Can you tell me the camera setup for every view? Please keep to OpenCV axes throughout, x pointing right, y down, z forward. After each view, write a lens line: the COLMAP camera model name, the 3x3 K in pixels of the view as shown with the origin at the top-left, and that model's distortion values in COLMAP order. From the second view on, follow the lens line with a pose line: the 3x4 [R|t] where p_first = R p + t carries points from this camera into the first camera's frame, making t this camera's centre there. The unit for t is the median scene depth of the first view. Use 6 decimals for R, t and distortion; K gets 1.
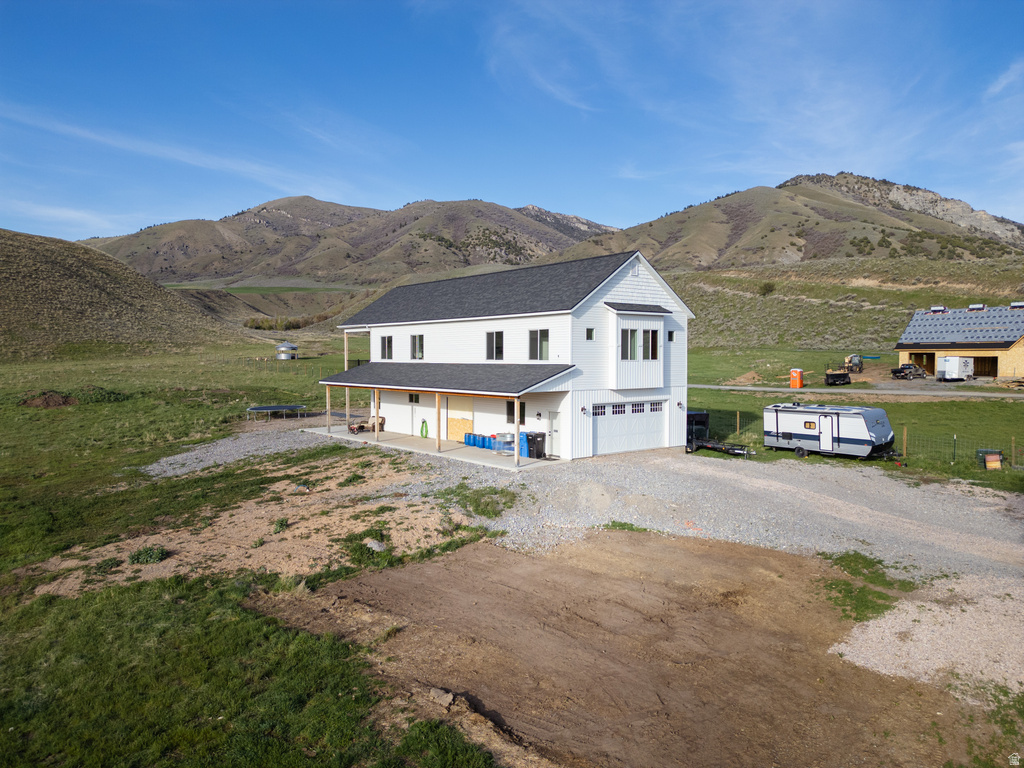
lens RADIAL K [[715.1, 0, 511.5], [0, 715.1, 382.4], [0, 0, 1]] dist [0.081504, -0.077269]
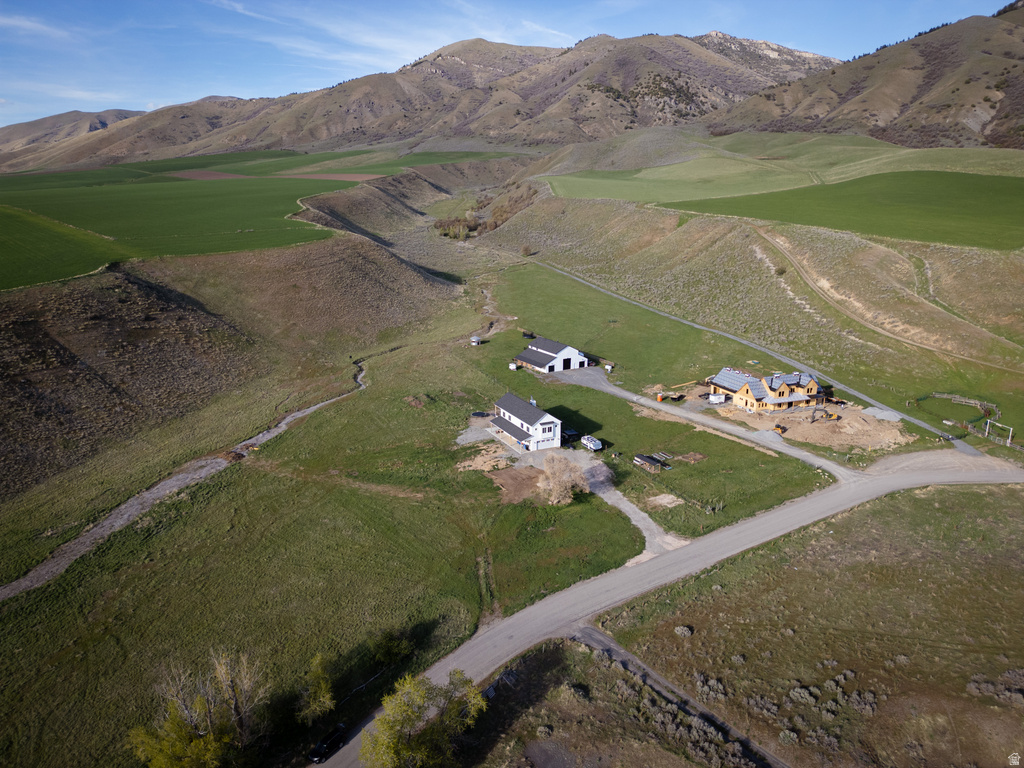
lens RADIAL K [[715.1, 0, 509.6], [0, 715.1, 381.7], [0, 0, 1]] dist [0.081504, -0.077269]
pose [[0.972274, 0.055582, -0.227144, 0.031997], [-0.004744, 0.975831, 0.218477, -0.045671], [0.233797, -0.211341, 0.949038, -0.117980]]
